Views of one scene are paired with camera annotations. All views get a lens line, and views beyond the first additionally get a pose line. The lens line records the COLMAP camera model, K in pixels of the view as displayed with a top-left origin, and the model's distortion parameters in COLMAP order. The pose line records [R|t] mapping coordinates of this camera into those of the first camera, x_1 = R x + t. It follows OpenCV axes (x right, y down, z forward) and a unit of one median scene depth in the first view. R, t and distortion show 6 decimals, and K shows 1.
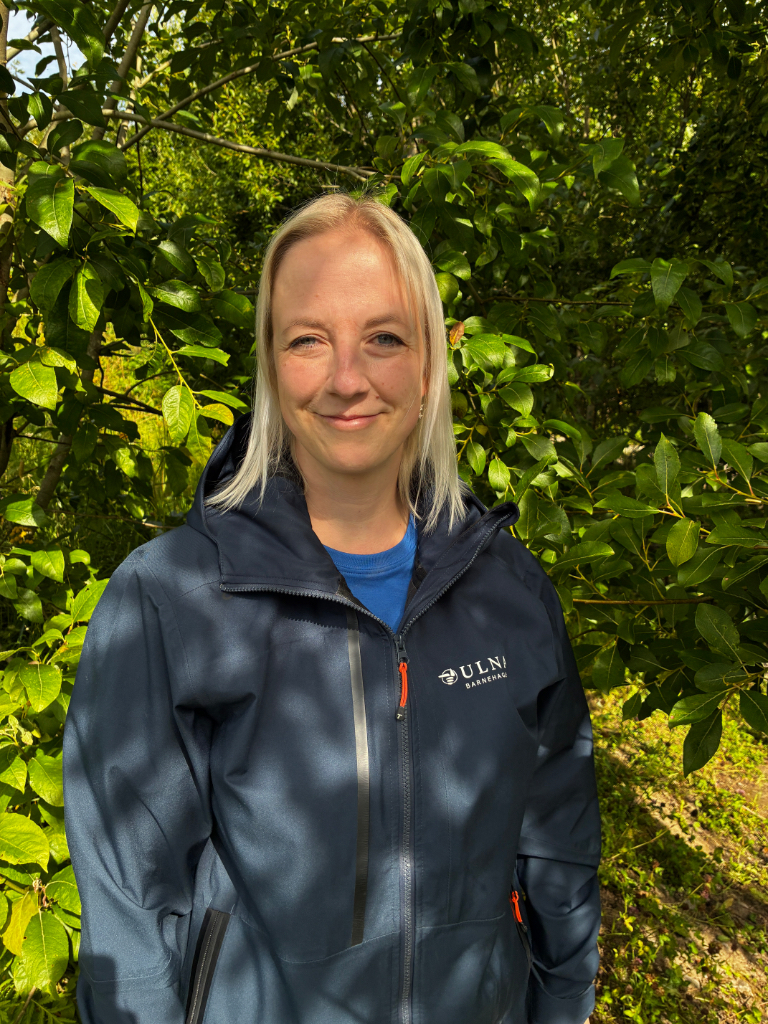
lens RADIAL K [[789.3, 0, 354.8], [0, 789.3, 529.6], [0, 0, 1]] dist [0.004434, -0.004117]
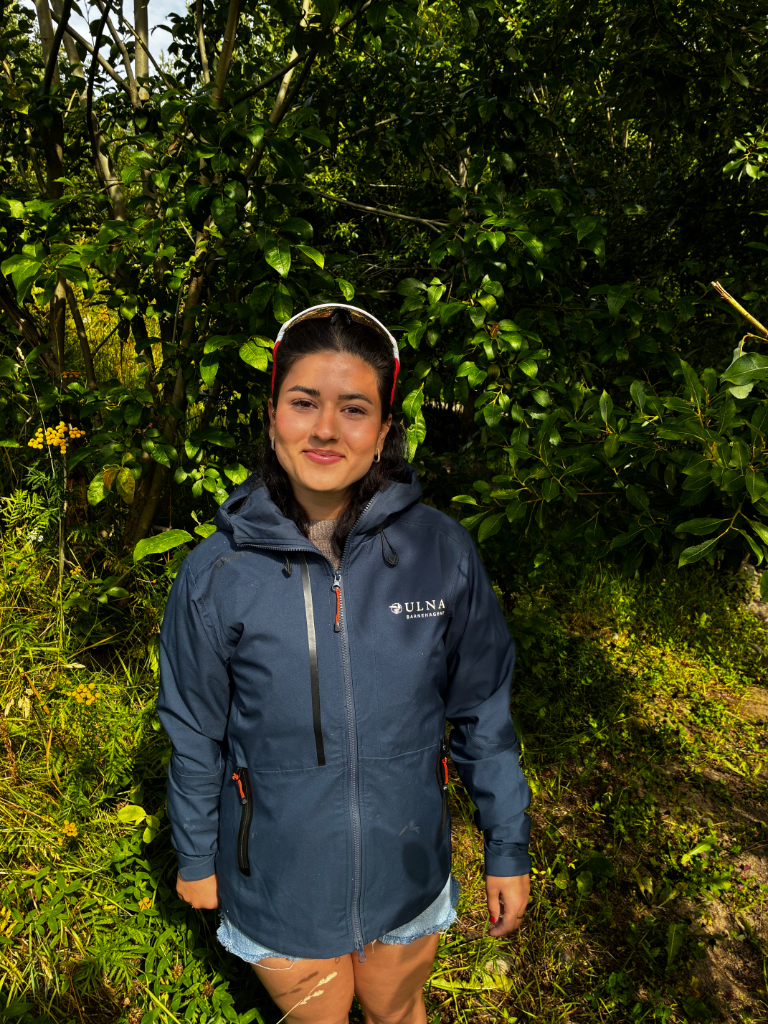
lens RADIAL K [[737.4, 0, 384.8], [0, 737.4, 507.7], [0, 0, 1]] dist [0.036009, -0.002000]
pose [[0.999583, 0.016631, -0.023588, -0.026049], [-0.016570, 0.999859, 0.002742, 0.054126], [0.023630, -0.002350, 0.999718, -0.240093]]
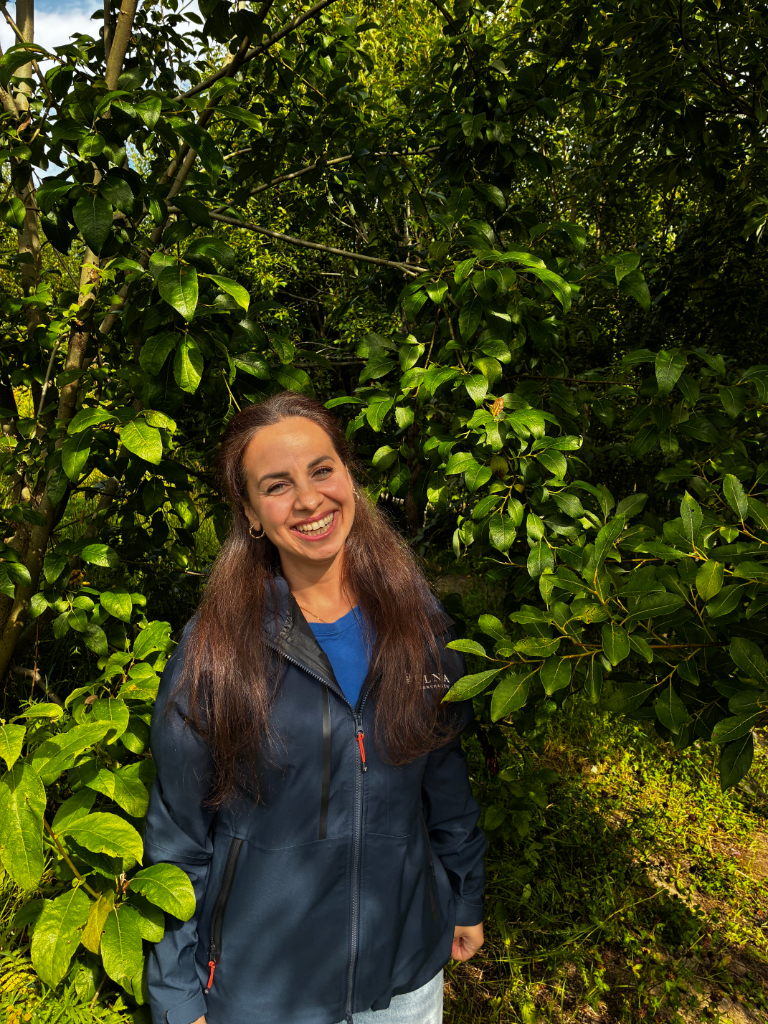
lens RADIAL K [[789.3, 0, 375.6], [0, 789.3, 525.7], [0, 0, 1]] dist [0.004434, -0.004117]
pose [[0.998907, 0.023644, 0.040313, -0.039209], [-0.019664, 0.995147, -0.096417, 0.018700], [-0.042397, 0.095519, 0.994524, -0.057733]]
